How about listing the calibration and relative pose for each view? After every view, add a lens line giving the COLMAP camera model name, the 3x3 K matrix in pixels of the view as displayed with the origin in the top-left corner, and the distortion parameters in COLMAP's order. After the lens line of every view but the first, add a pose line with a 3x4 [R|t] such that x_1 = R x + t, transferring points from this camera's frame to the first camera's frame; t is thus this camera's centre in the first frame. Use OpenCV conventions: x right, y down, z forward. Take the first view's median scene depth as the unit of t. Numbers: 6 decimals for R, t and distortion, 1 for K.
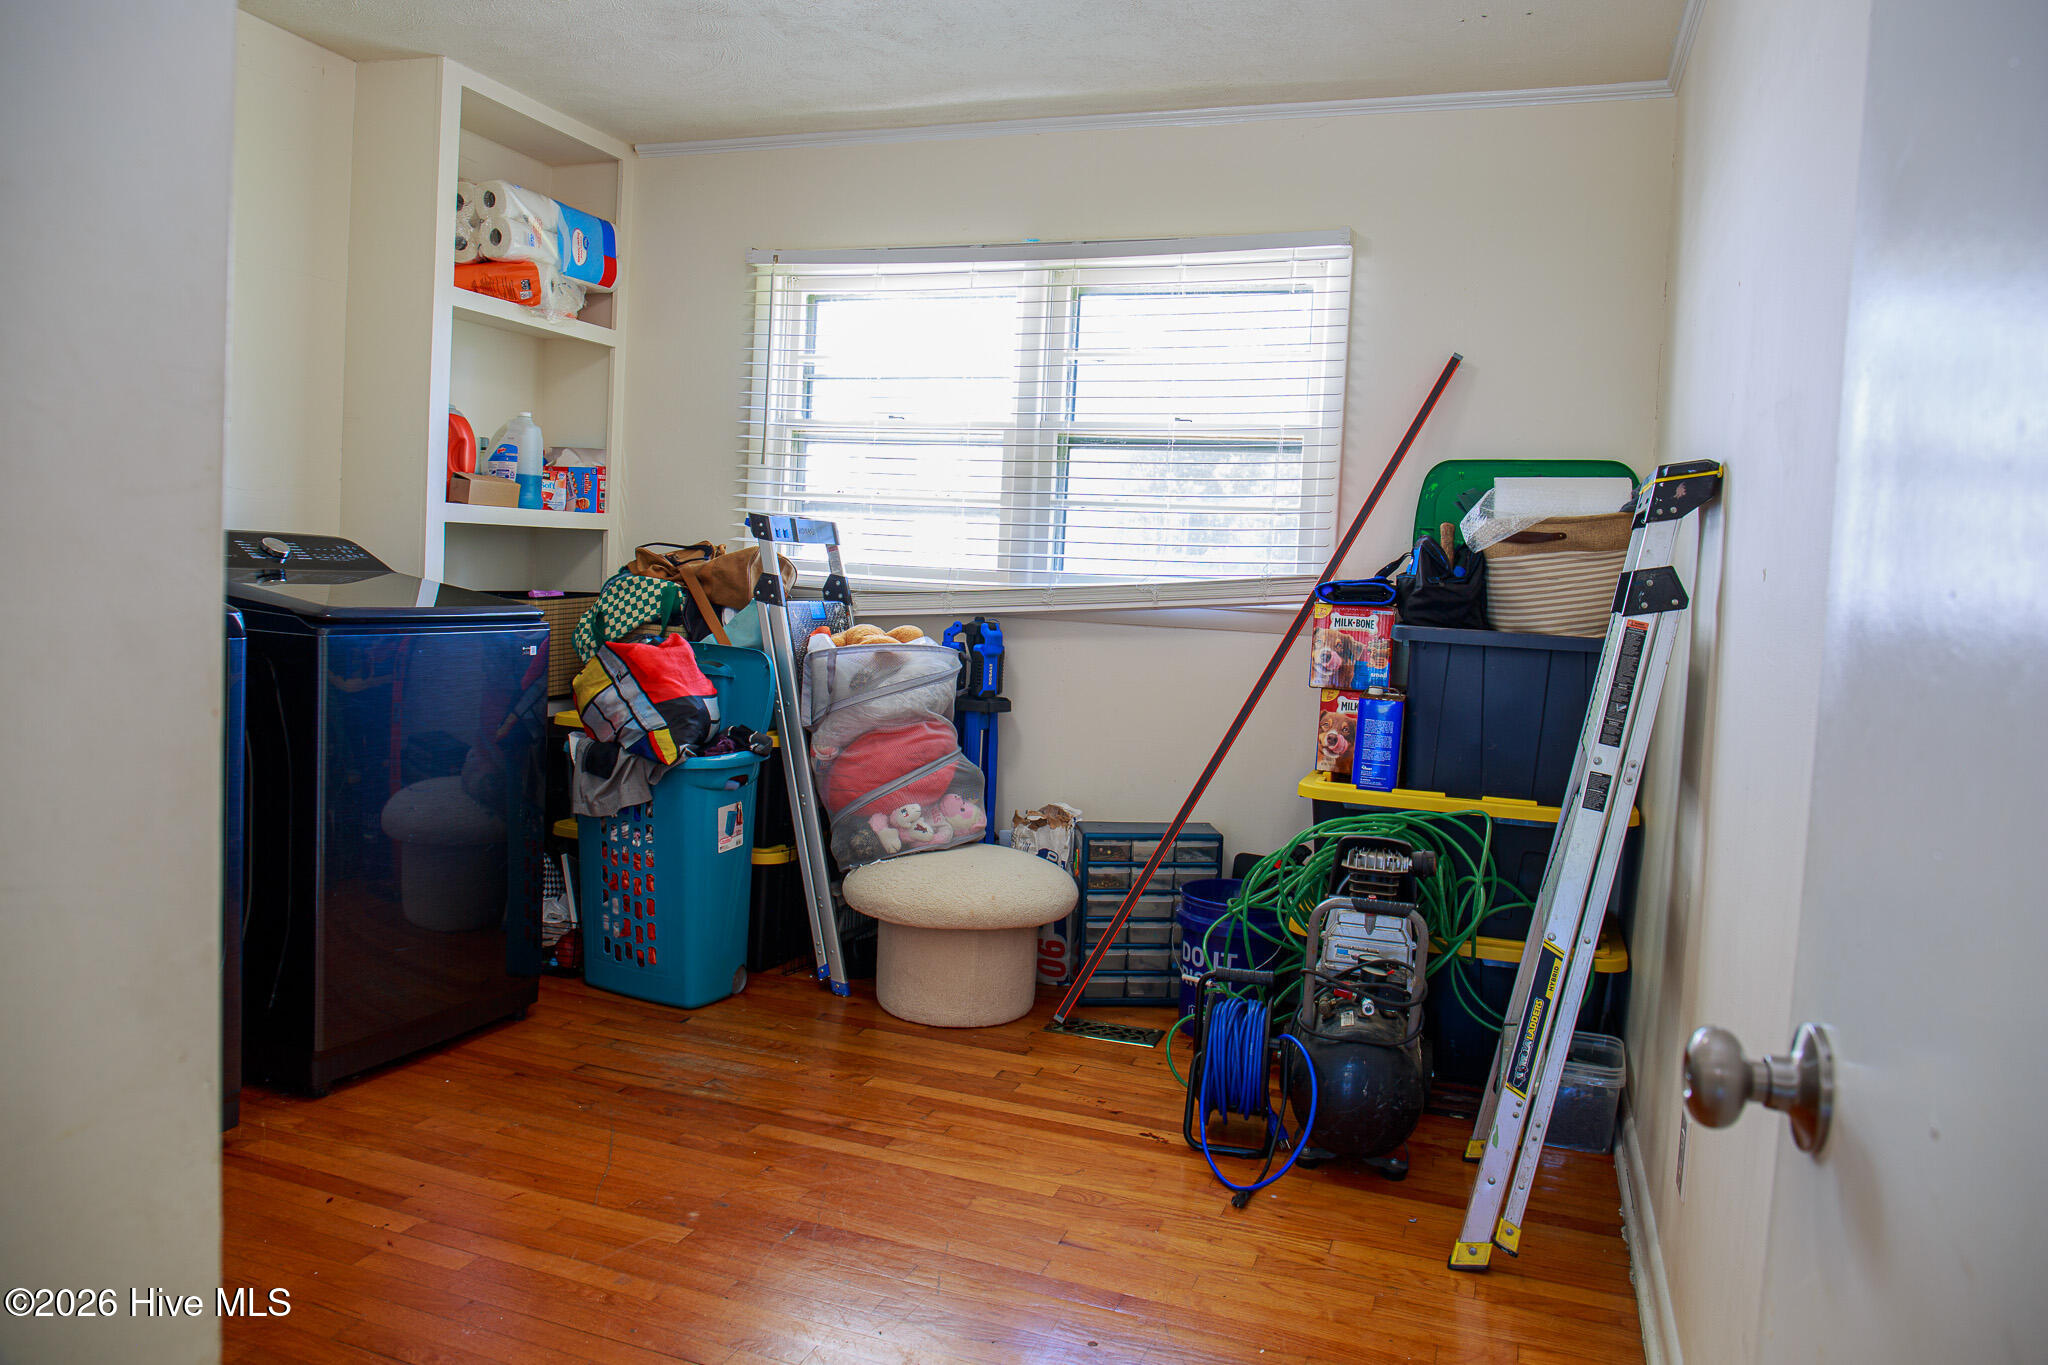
lens RADIAL K [[1420.5, 0, 1024.0], [0, 1420.5, 682.5], [0, 0, 1]] dist [-0.102960, 0.082205]
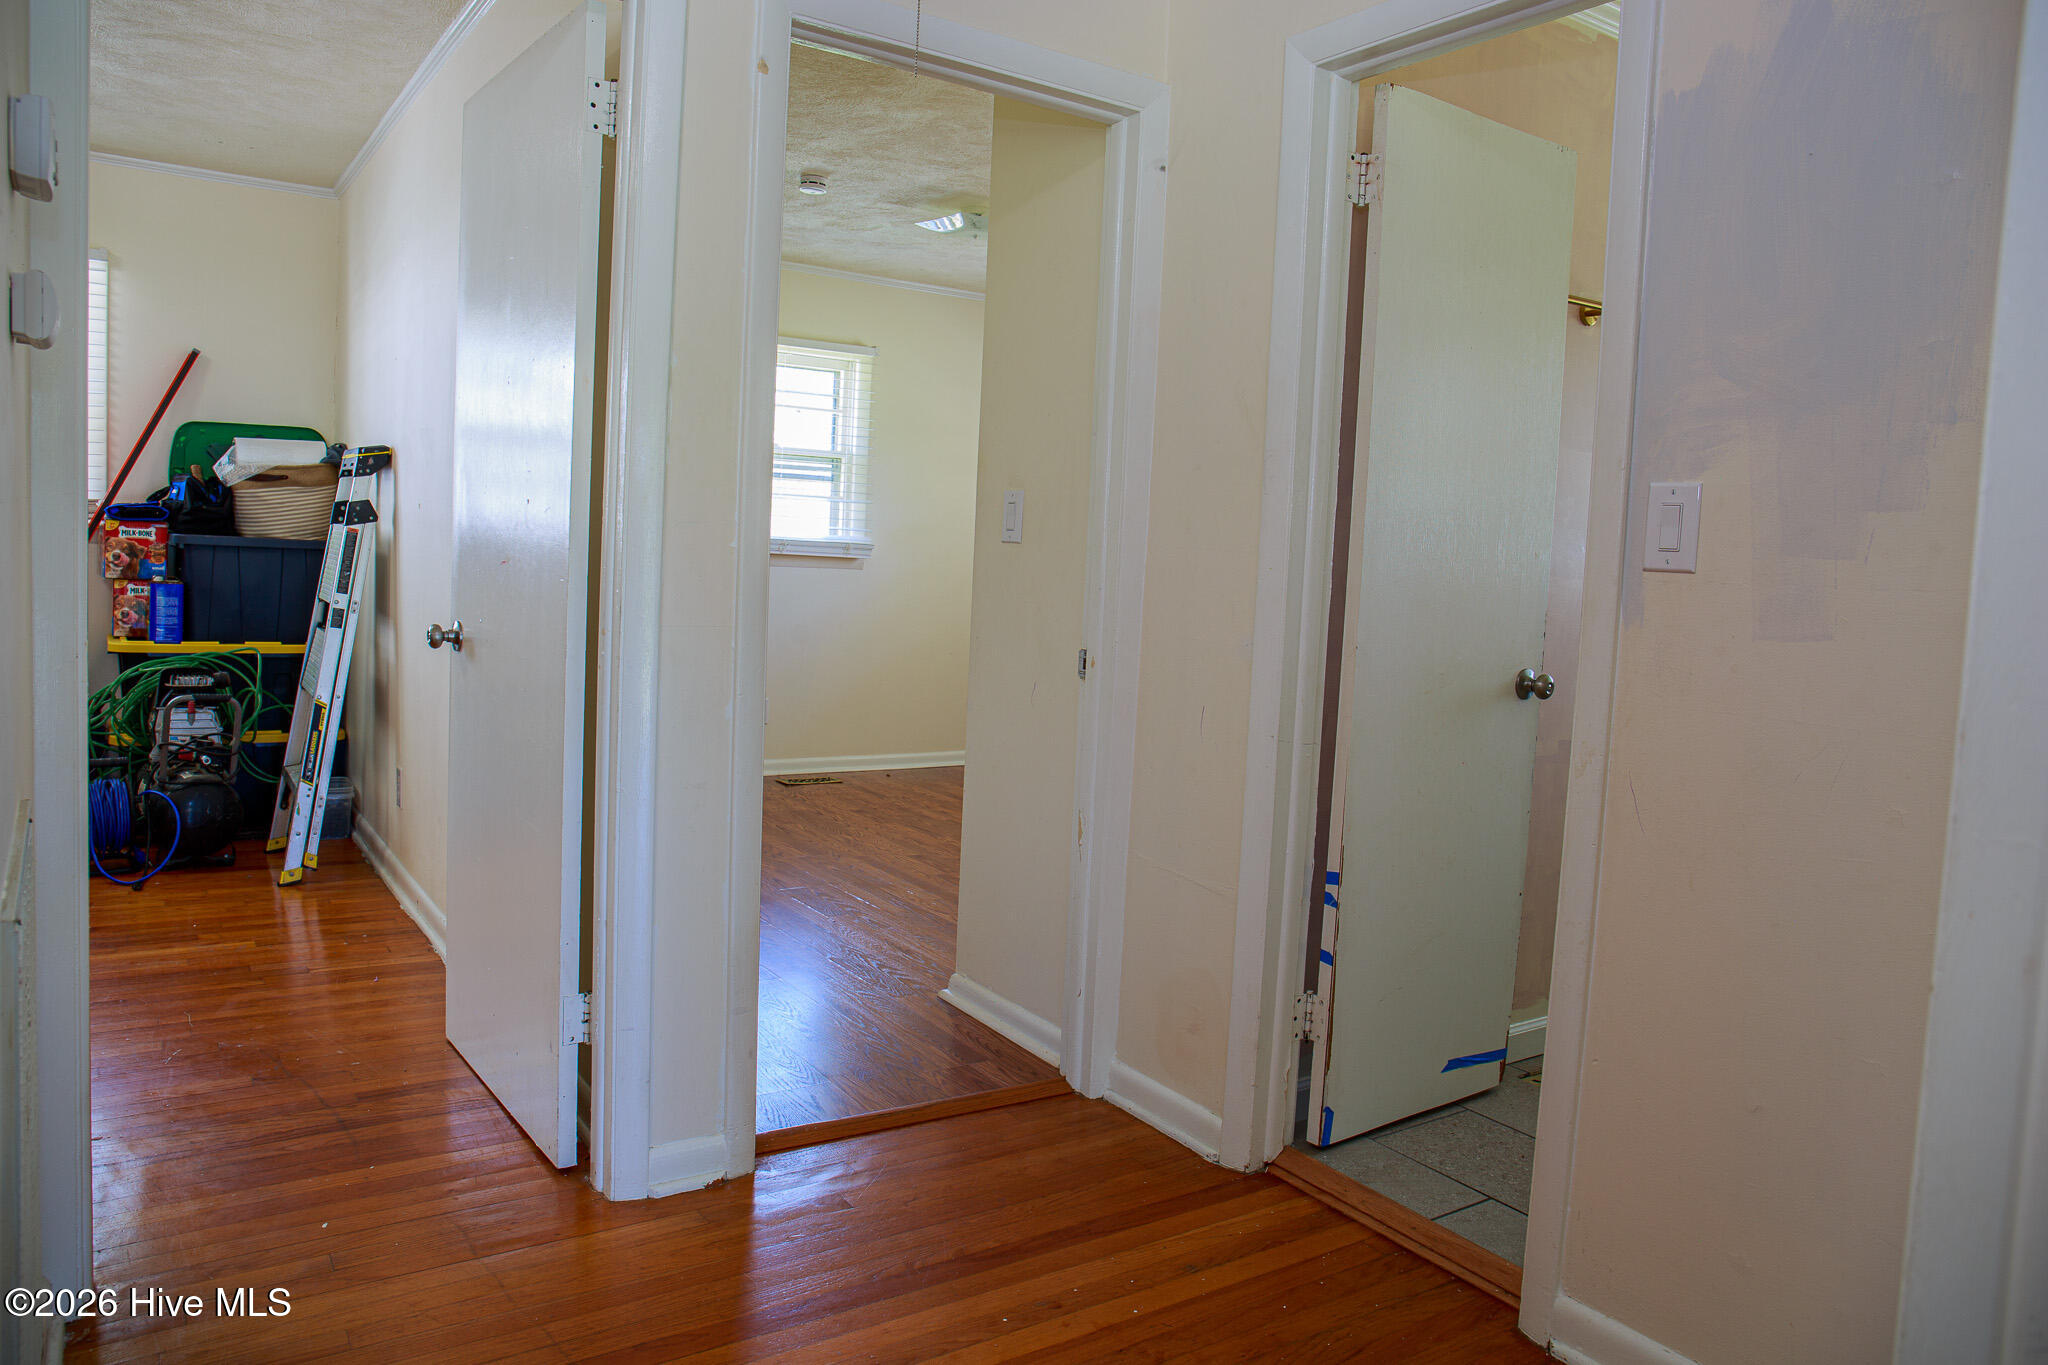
lens RADIAL K [[1444.9, 0, 1034.8], [0, 1444.9, 665.2], [0, 0, 1]] dist [-0.106895, 0.087409]
pose [[0.601099, -0.079891, 0.795171, -0.424203], [0.041274, 0.996766, 0.068945, 0.036833], [-0.798108, -0.008623, 0.602453, -0.700770]]
